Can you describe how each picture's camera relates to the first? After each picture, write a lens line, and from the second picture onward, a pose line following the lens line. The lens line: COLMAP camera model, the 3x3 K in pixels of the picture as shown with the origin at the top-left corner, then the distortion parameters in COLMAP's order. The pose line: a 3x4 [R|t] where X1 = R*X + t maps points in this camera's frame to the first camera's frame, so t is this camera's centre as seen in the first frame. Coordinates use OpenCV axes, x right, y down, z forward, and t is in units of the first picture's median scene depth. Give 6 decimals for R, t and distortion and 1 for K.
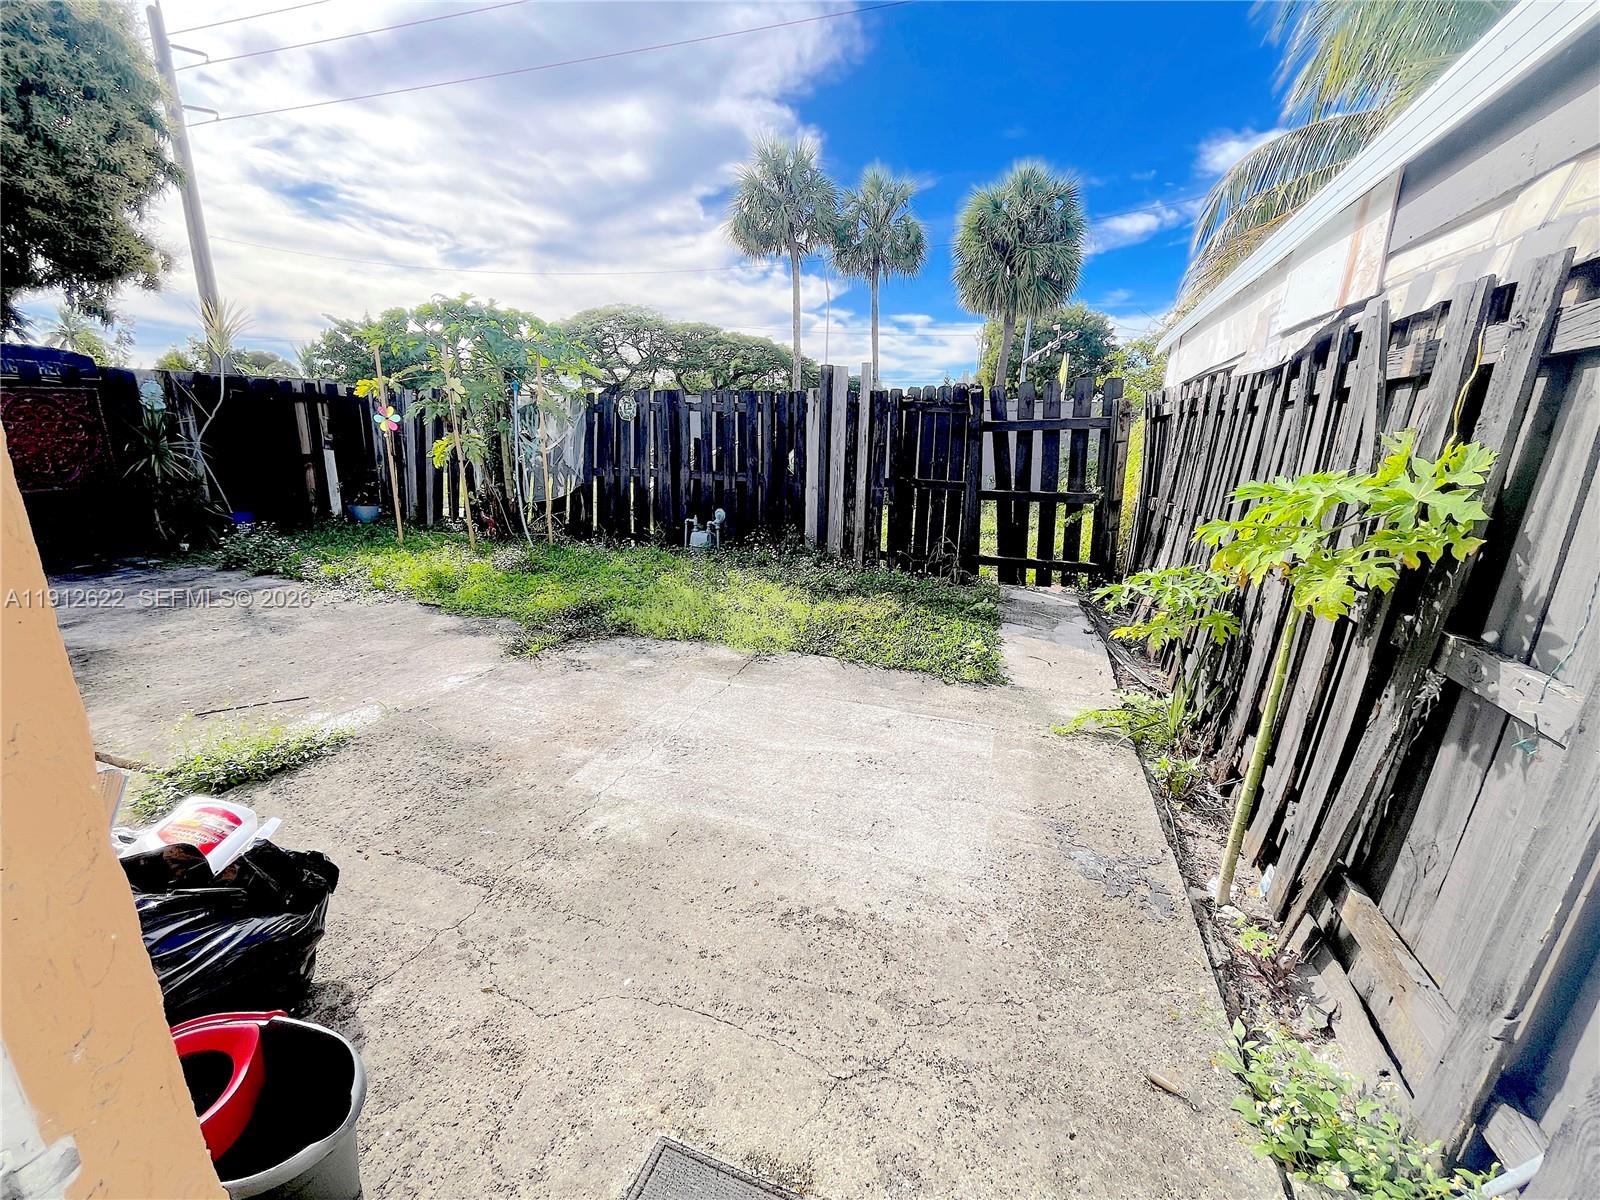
lens RADIAL K [[673.7, 0, 800.0], [0, 673.7, 600.0], [0, 0, 1]] dist [0.010182, 0.000123]
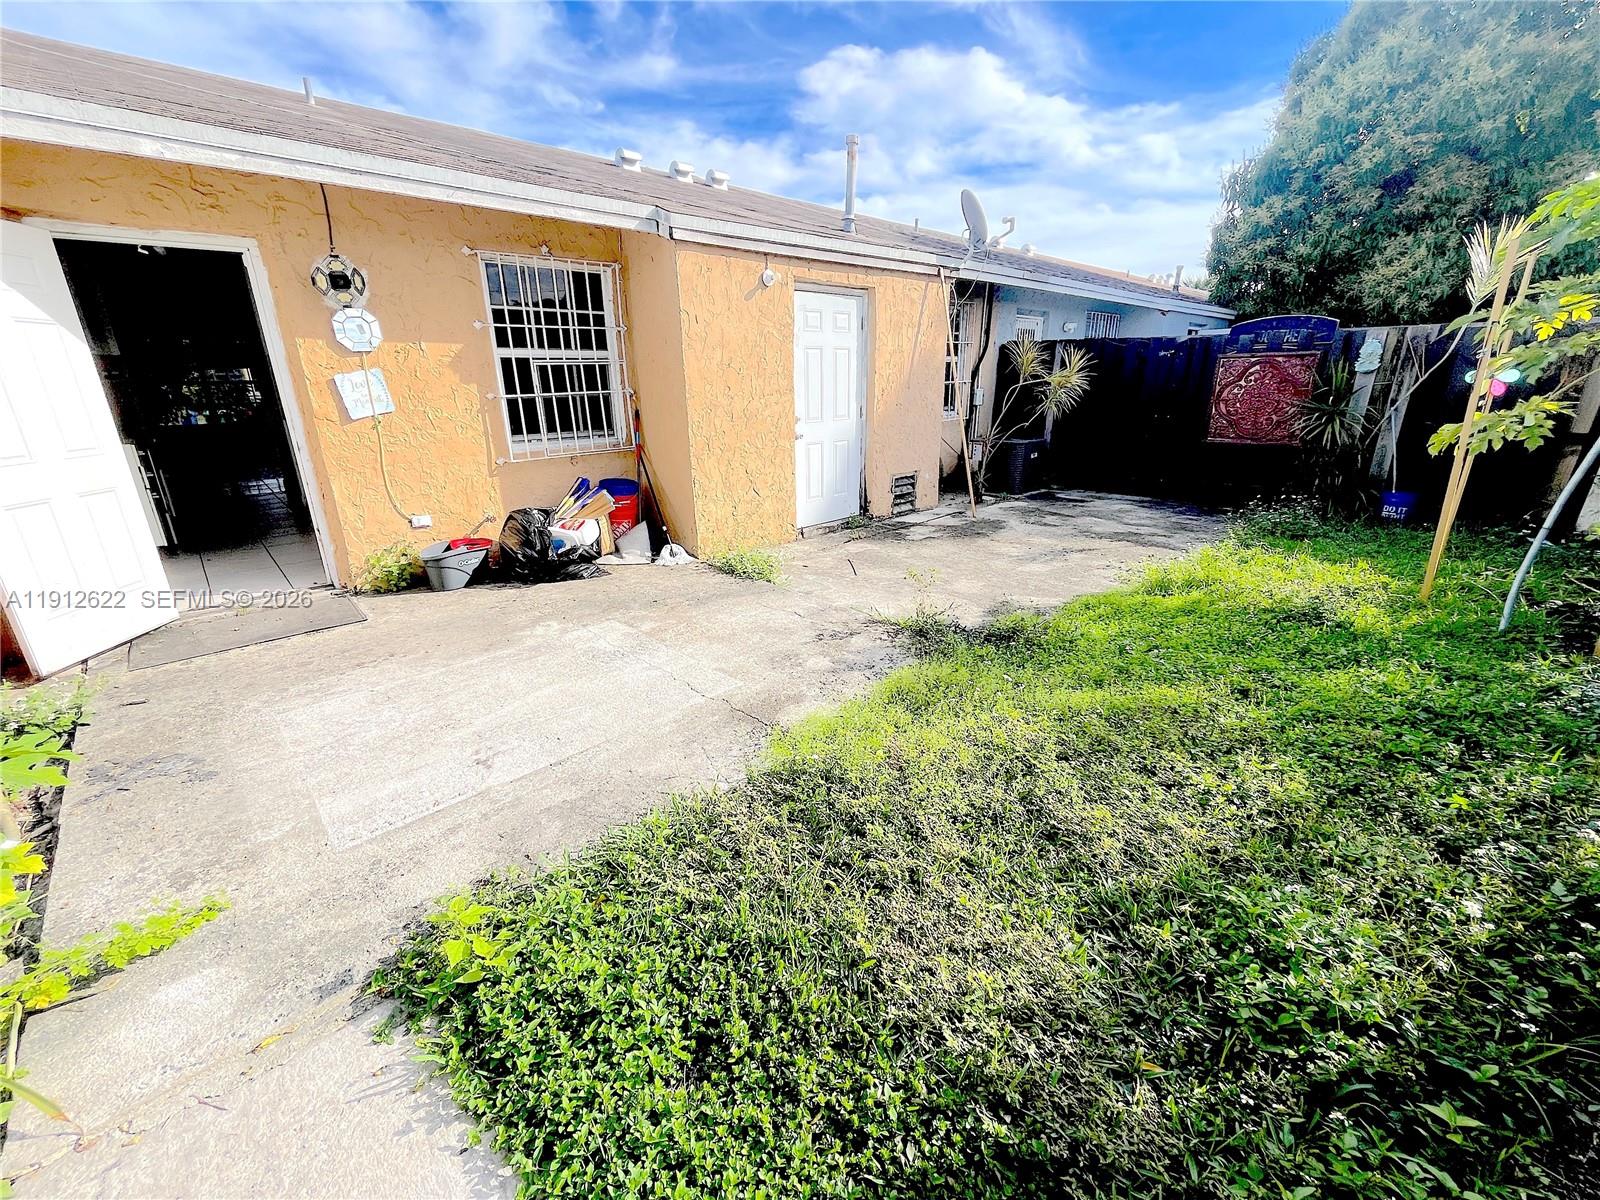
lens RADIAL K [[638.0, 0, 800.0], [0, 638.0, 600.0], [0, 0, 1]] dist [0.001119, 0.000120]
pose [[-0.461426, 0.274048, -0.843791, 0.479260], [-0.229886, 0.881677, 0.412066, -0.334381], [0.856877, 0.384114, -0.343829, 1.348816]]
